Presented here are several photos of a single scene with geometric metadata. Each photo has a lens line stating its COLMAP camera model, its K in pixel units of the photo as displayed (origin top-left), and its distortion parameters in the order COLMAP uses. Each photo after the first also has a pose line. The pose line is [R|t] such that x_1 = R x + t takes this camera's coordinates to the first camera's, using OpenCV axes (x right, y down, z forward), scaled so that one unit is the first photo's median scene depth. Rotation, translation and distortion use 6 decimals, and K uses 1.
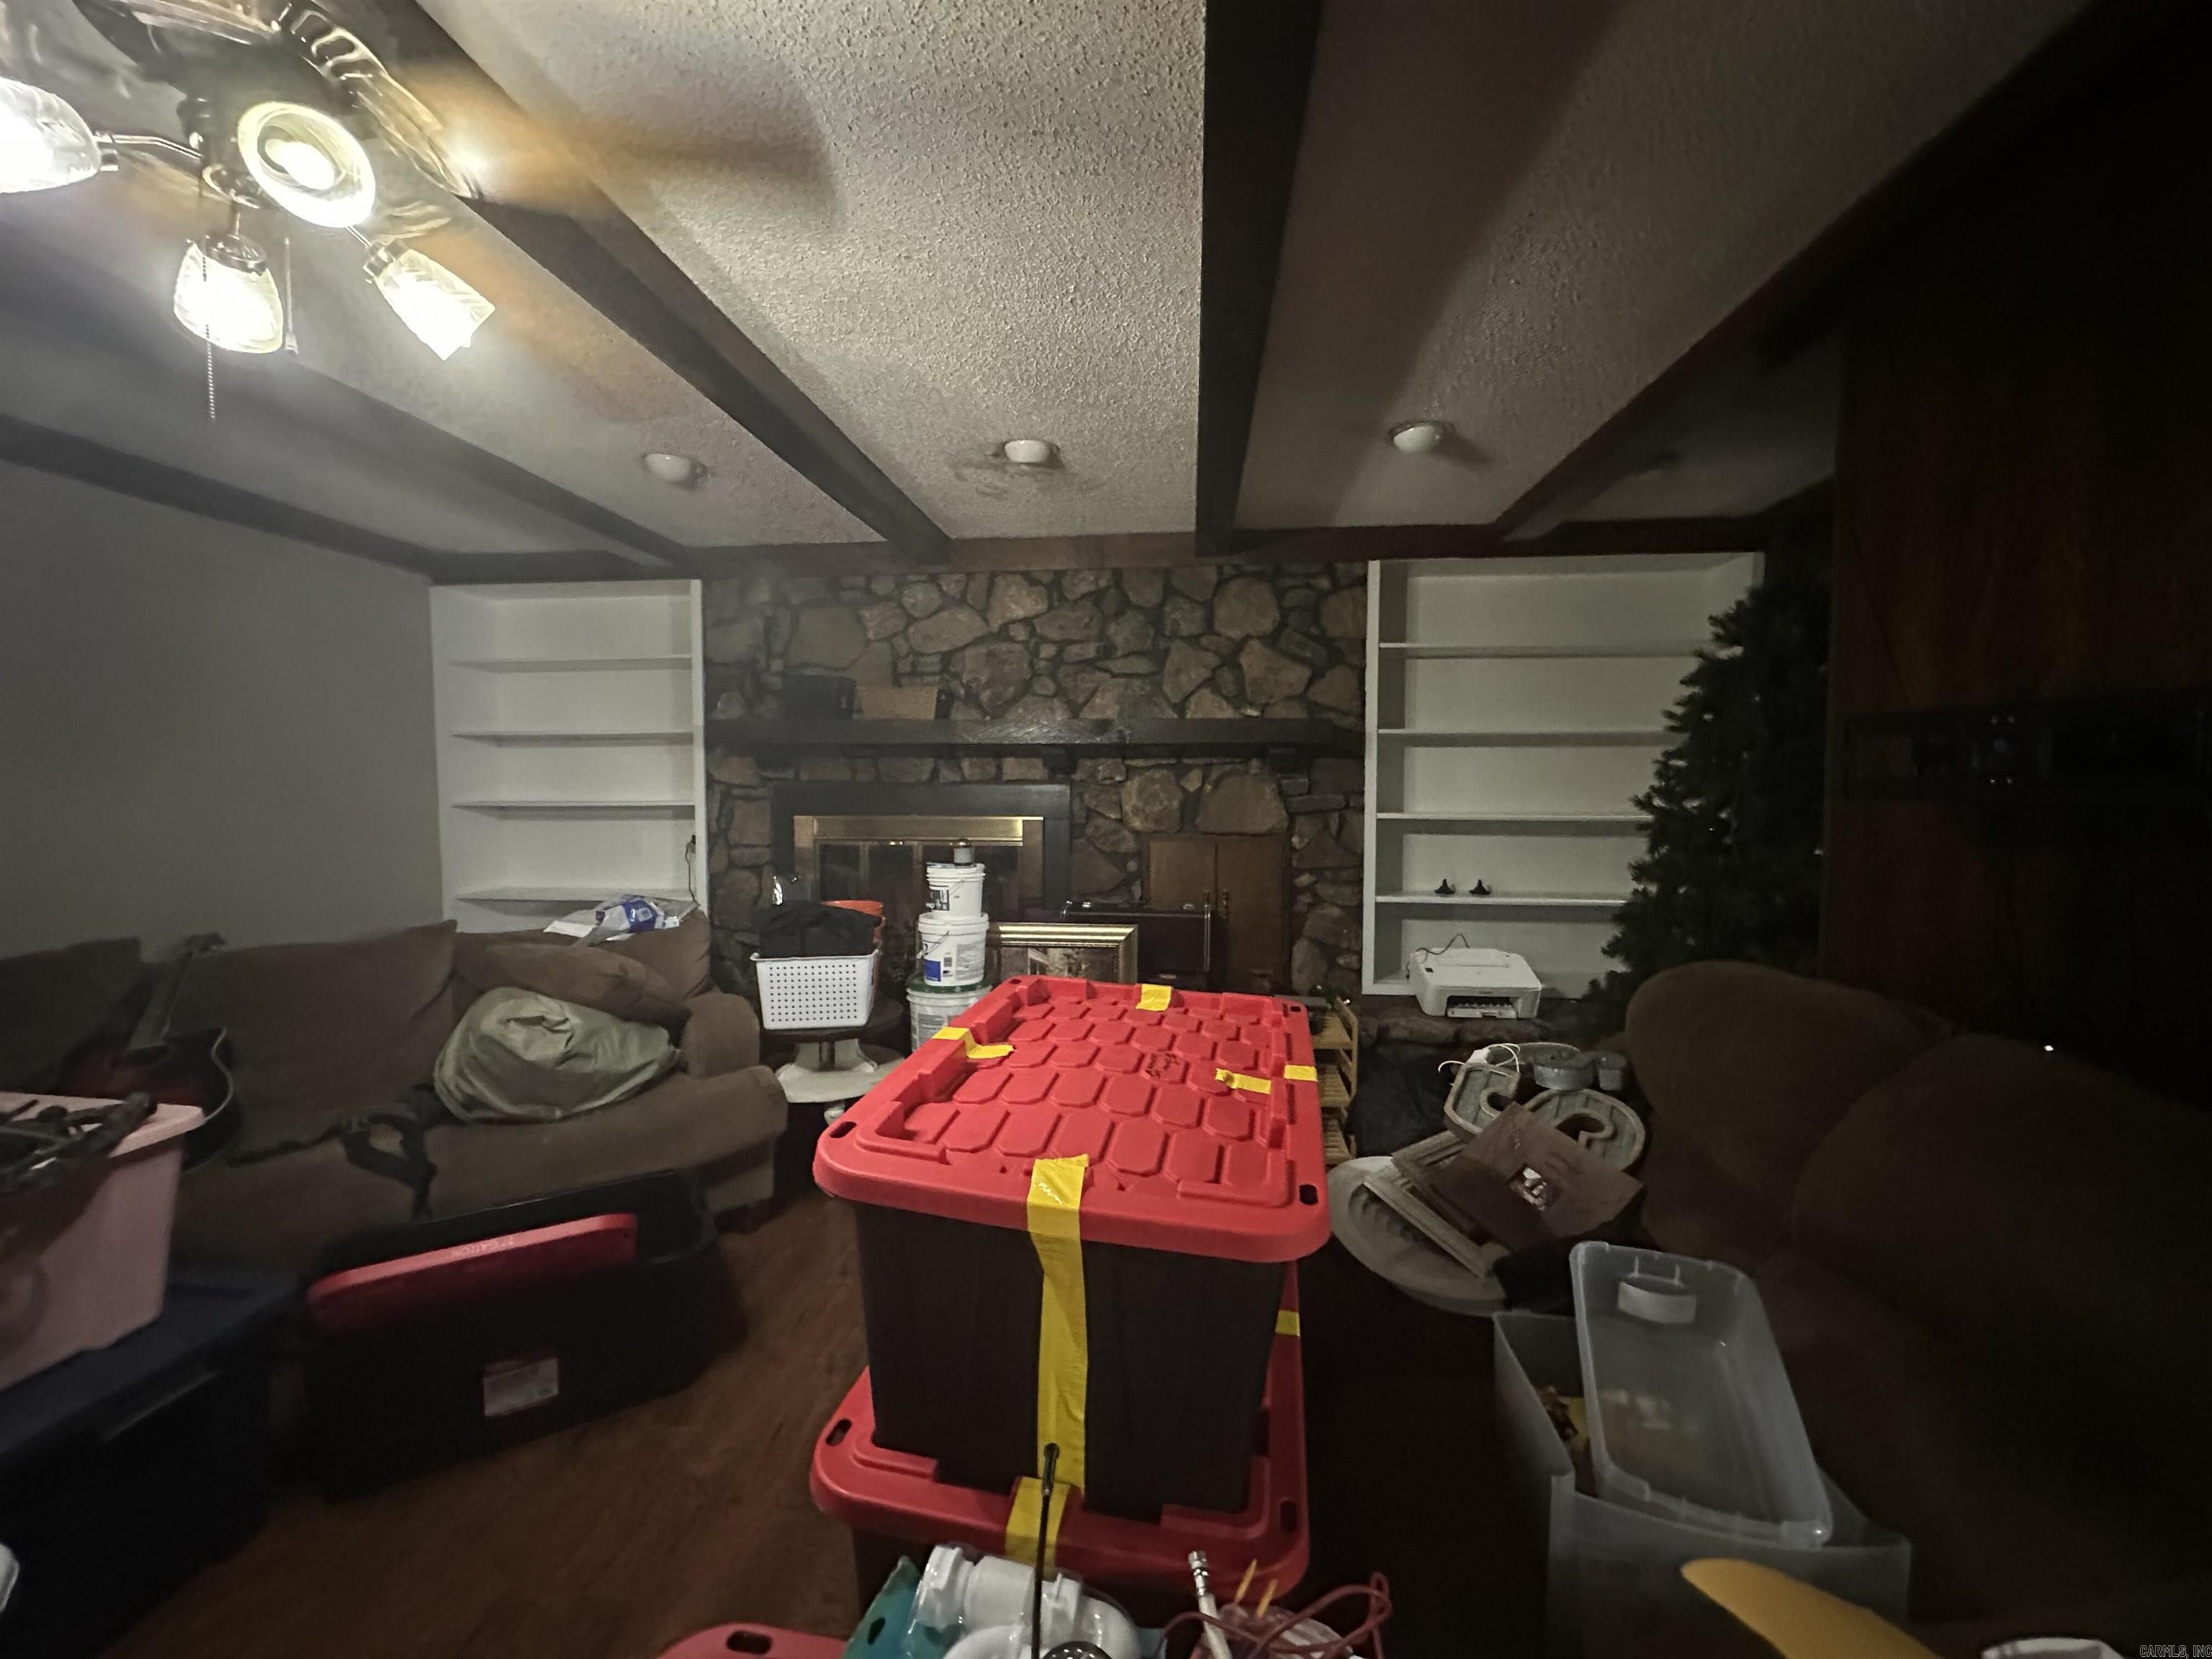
lens RADIAL K [[888.7, 0, 1105.4], [0, 888.7, 831.9], [0, 0, 1]] dist [0.003734, 0.000204]
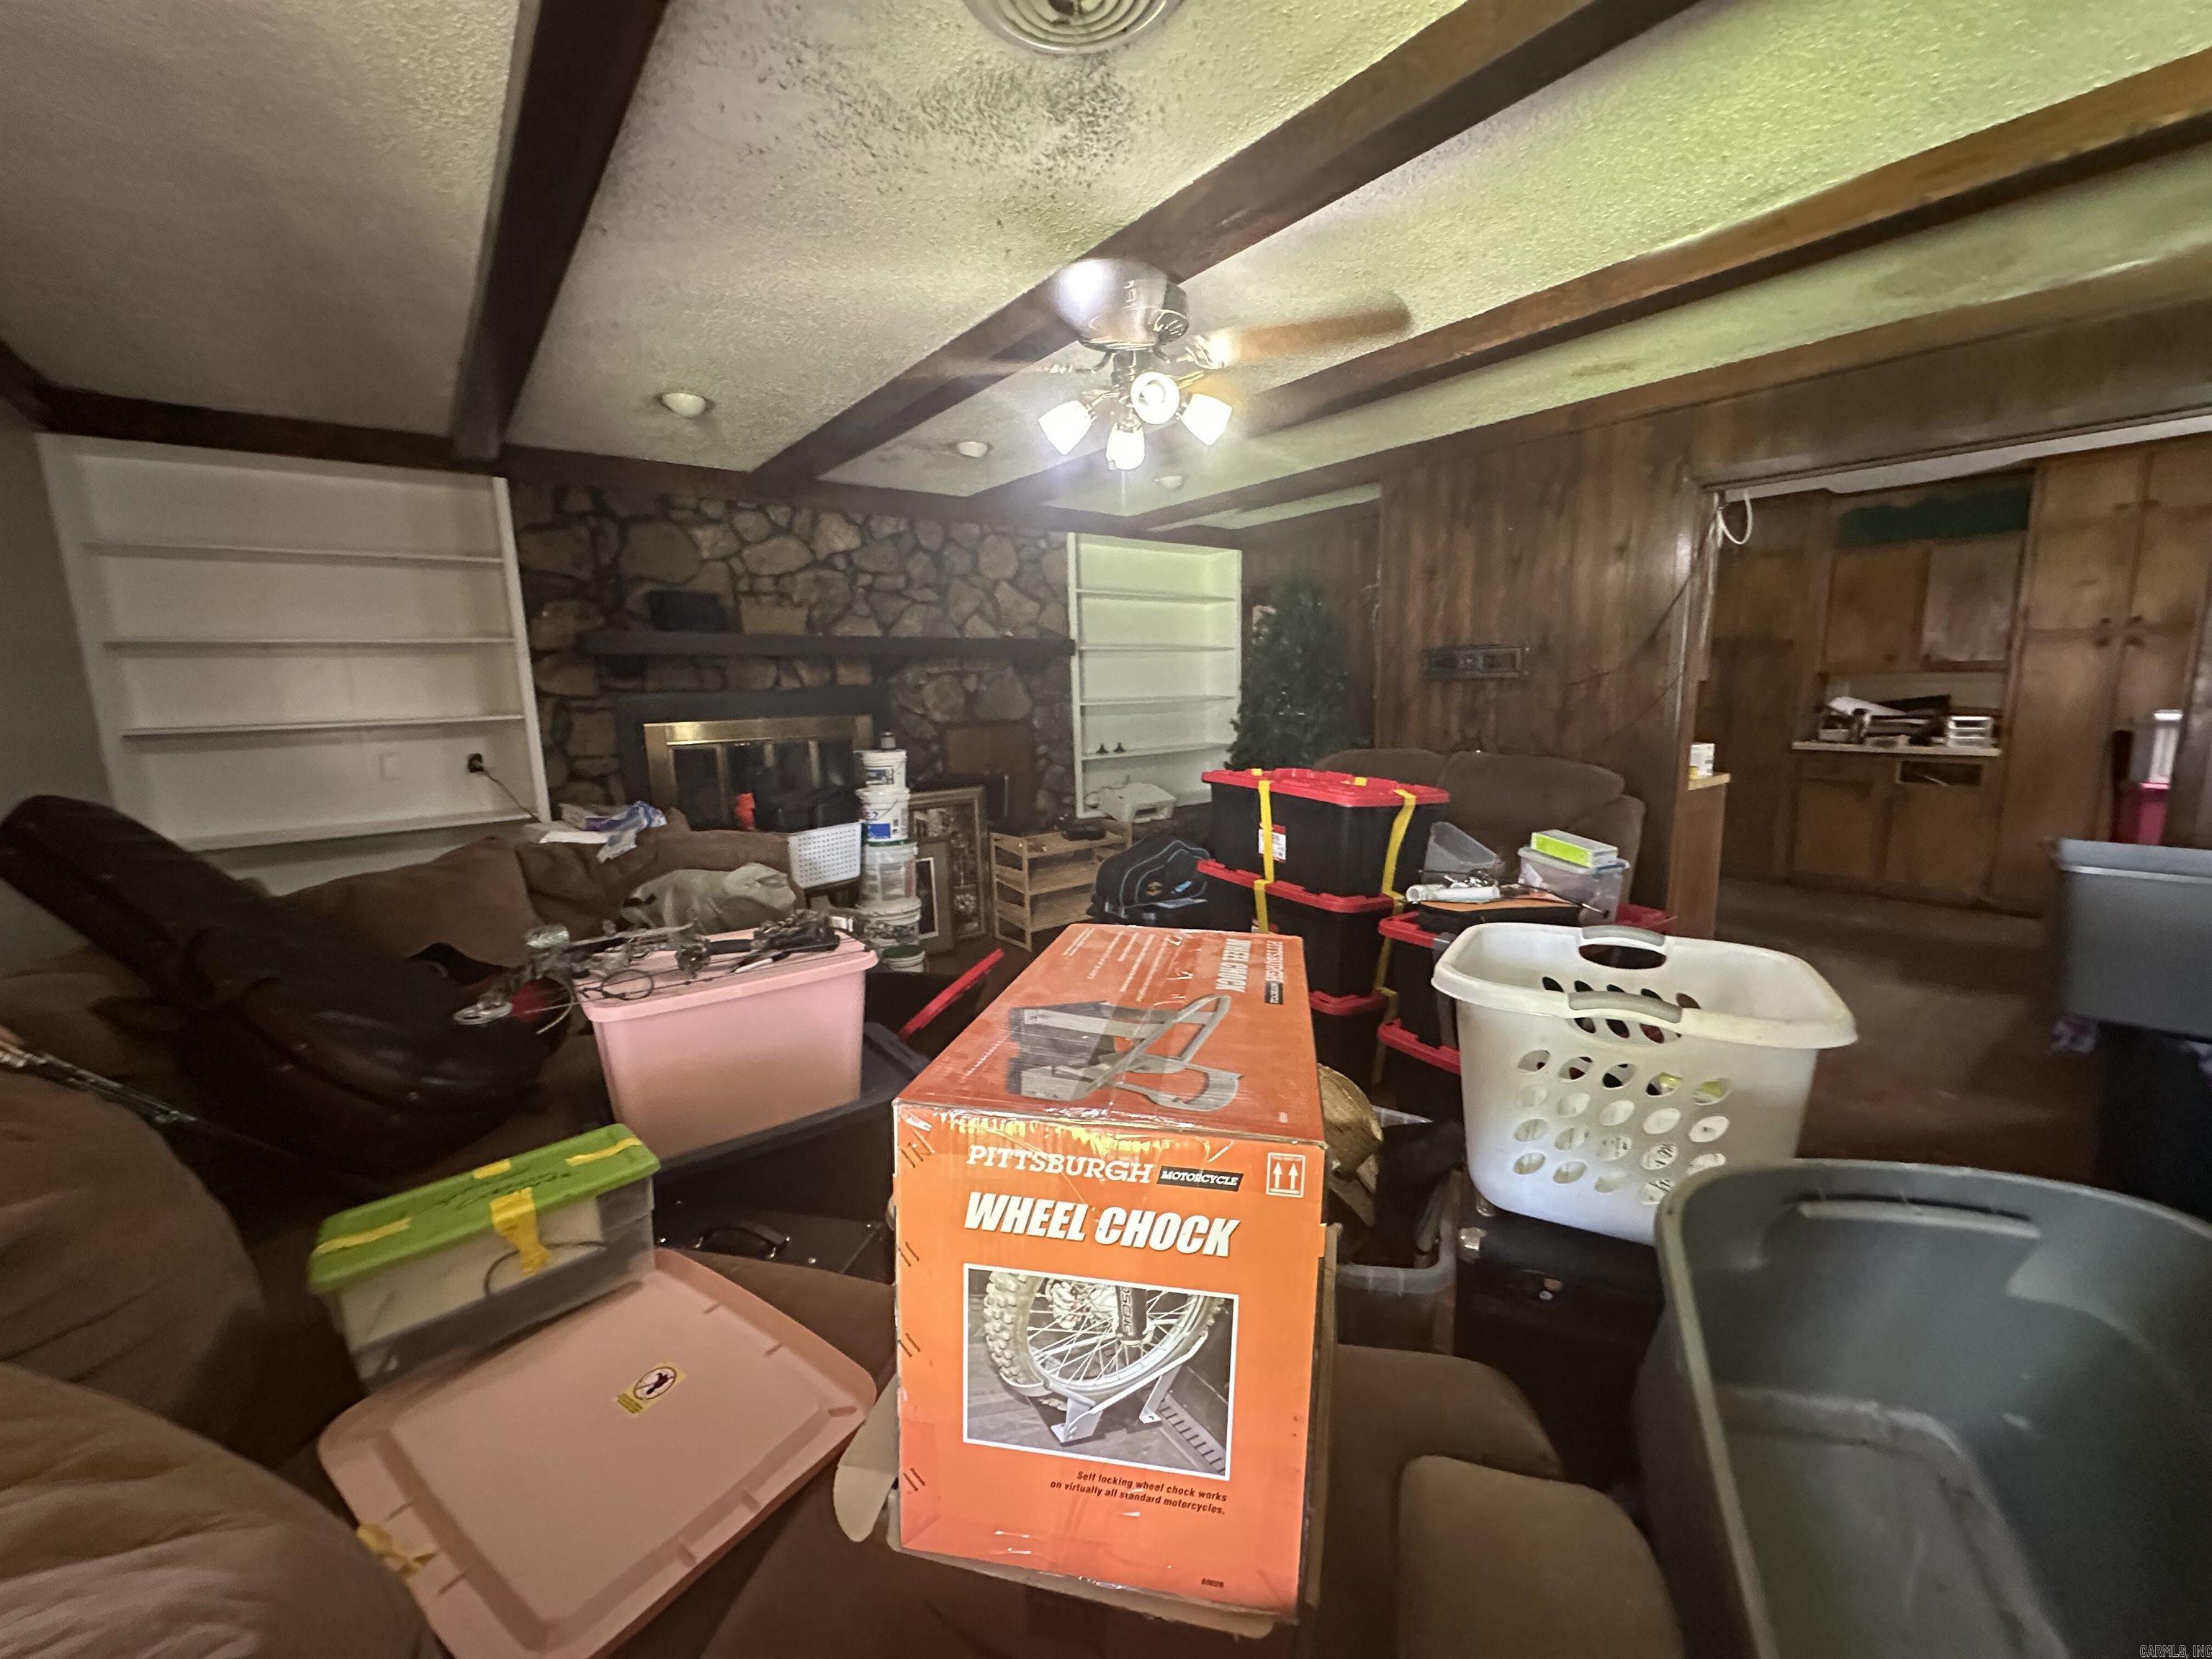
lens RADIAL K [[888.7, 0, 1105.7], [0, 888.7, 828.7], [0, 0, 1]] dist [0.003734, 0.000204]
pose [[0.726831, -0.130723, 0.674262, -0.702131], [0.064251, 0.990356, 0.122746, 0.010515], [-0.683805, -0.045893, 0.728220, -0.151949]]
